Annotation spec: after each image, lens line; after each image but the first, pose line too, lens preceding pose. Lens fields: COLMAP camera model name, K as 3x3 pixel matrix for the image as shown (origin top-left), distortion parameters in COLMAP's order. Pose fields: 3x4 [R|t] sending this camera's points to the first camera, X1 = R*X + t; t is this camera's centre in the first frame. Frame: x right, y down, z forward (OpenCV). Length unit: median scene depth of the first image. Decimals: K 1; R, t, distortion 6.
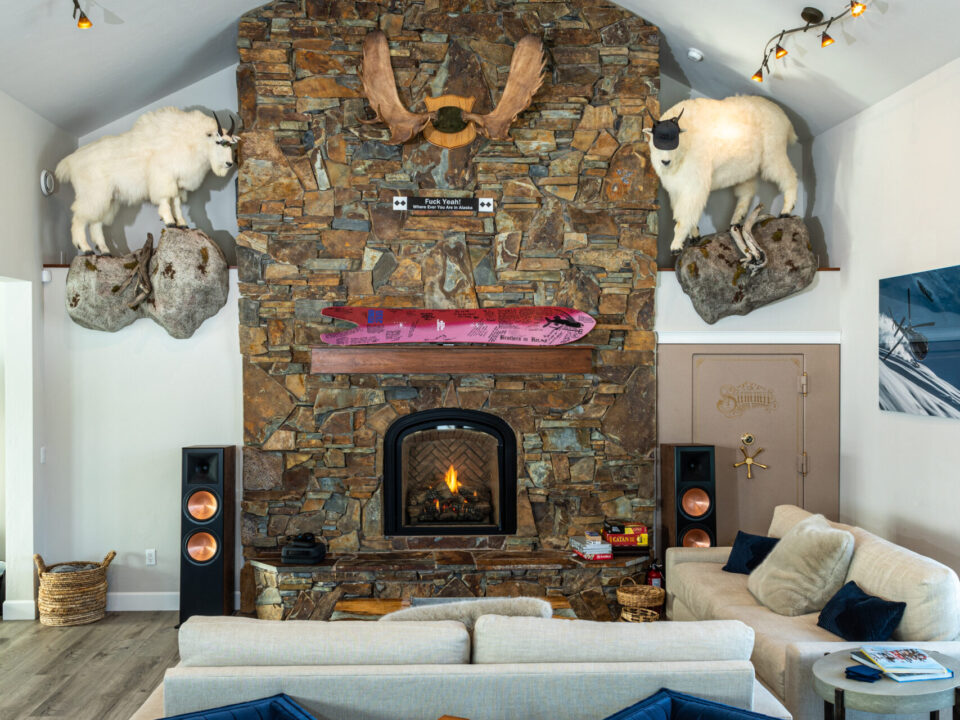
lens RADIAL K [[978.9, 0, 480.0], [0, 978.9, 360.0], [0, 0, 1]] dist [0.003835, 0.004240]
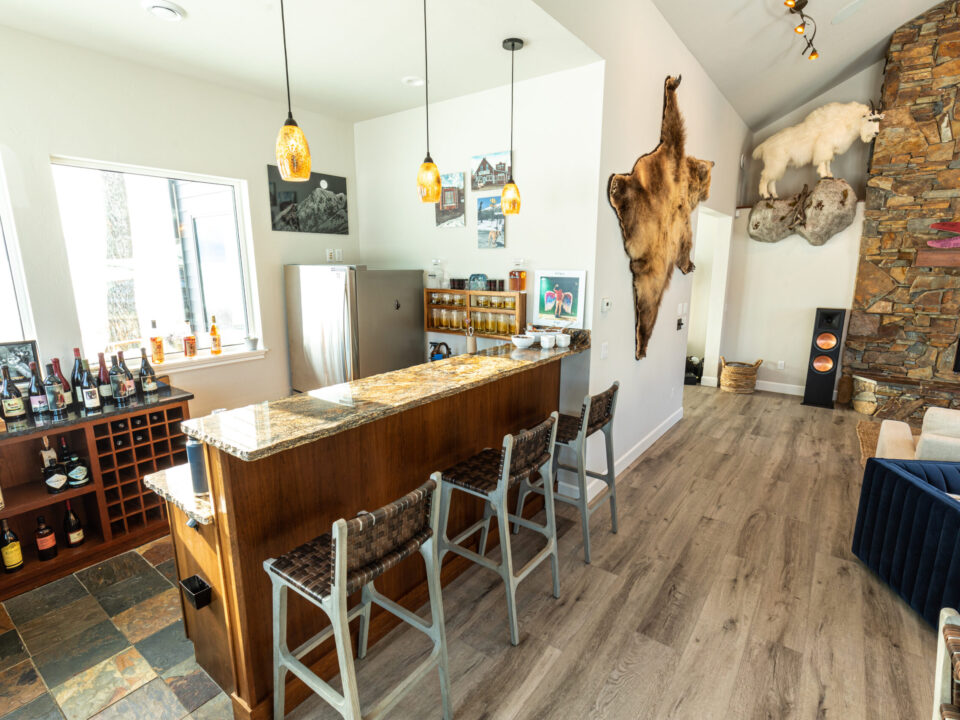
lens RADIAL K [[483.6, 0, 480.0], [0, 483.6, 360.0], [0, 0, 1]] dist [0.004953, 0.000285]
pose [[0.769654, 0.130097, -0.625066, -0.200385], [-0.001001, 0.979264, 0.202584, 0.003332], [0.638460, -0.155294, 0.753825, -0.072311]]
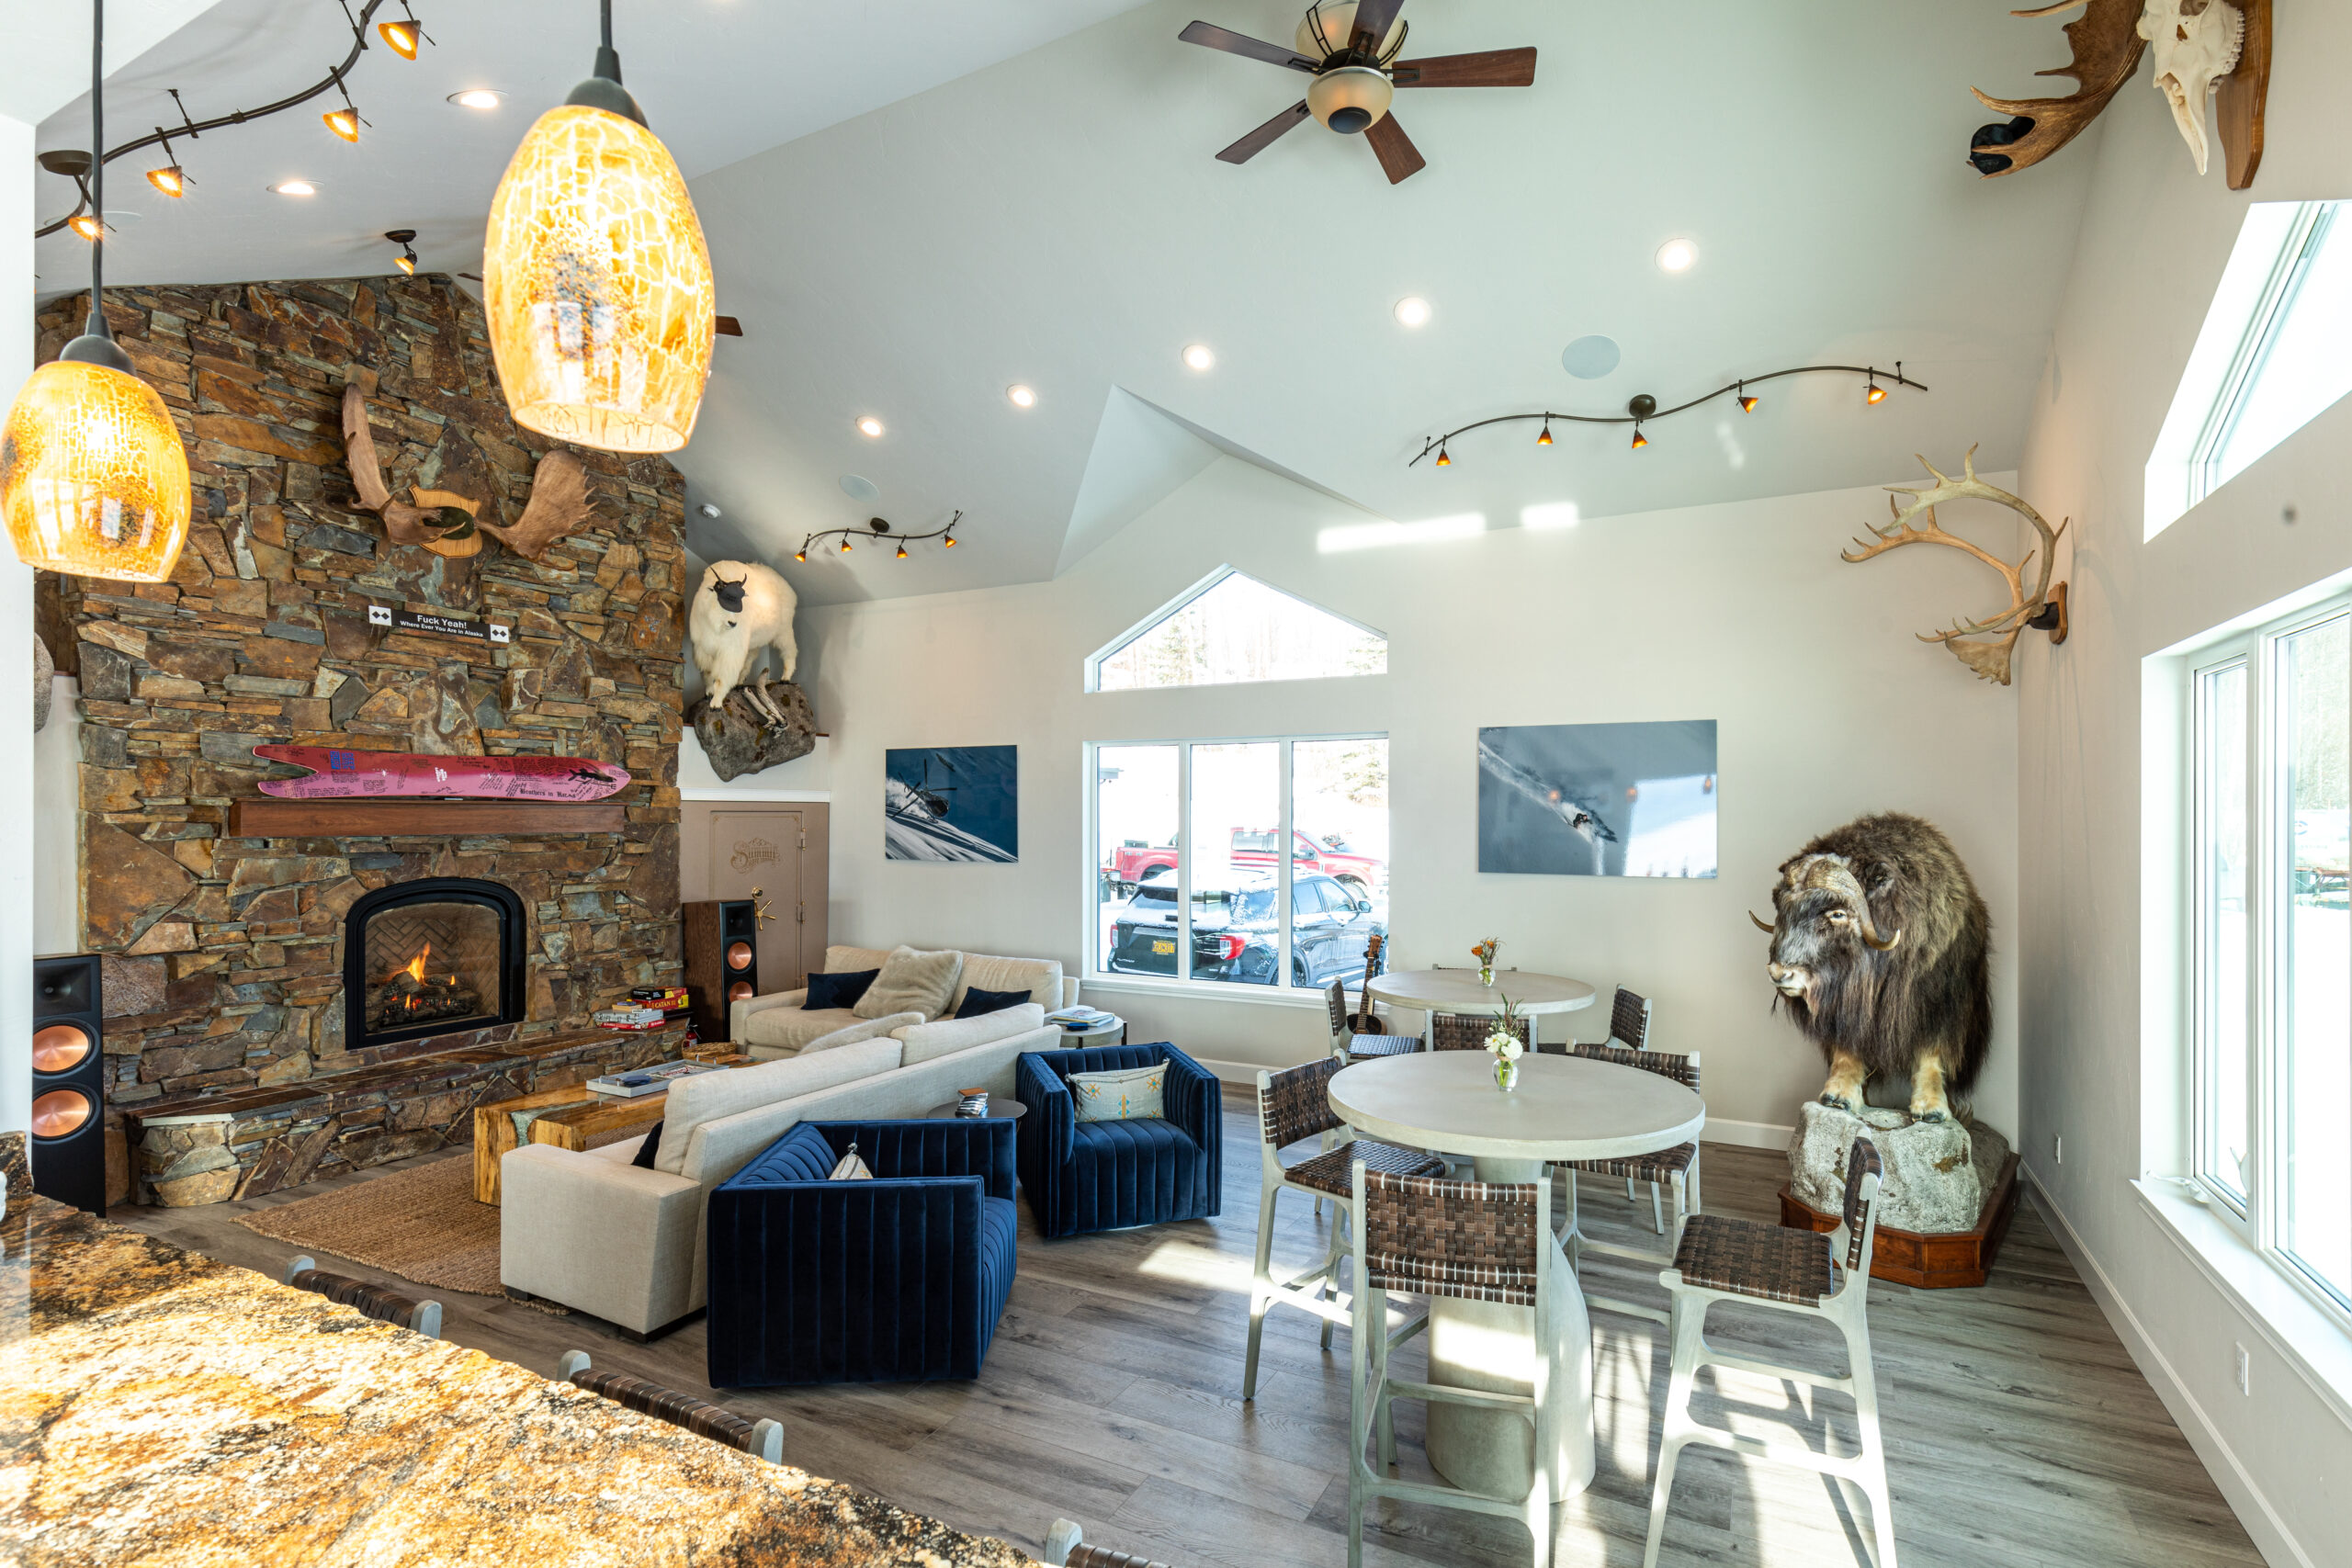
lens RADIAL K [[1068.7, 0, 1278.2], [0, 1068.7, 810.9], [0, 0, 1]] dist [0.000595, 0.000093]
pose [[0.467527, 0.002635, 0.883975, -0.496834], [-0.001493, 0.999996, -0.002192, -0.004970], [-0.883978, -0.000295, 0.467529, -0.022780]]
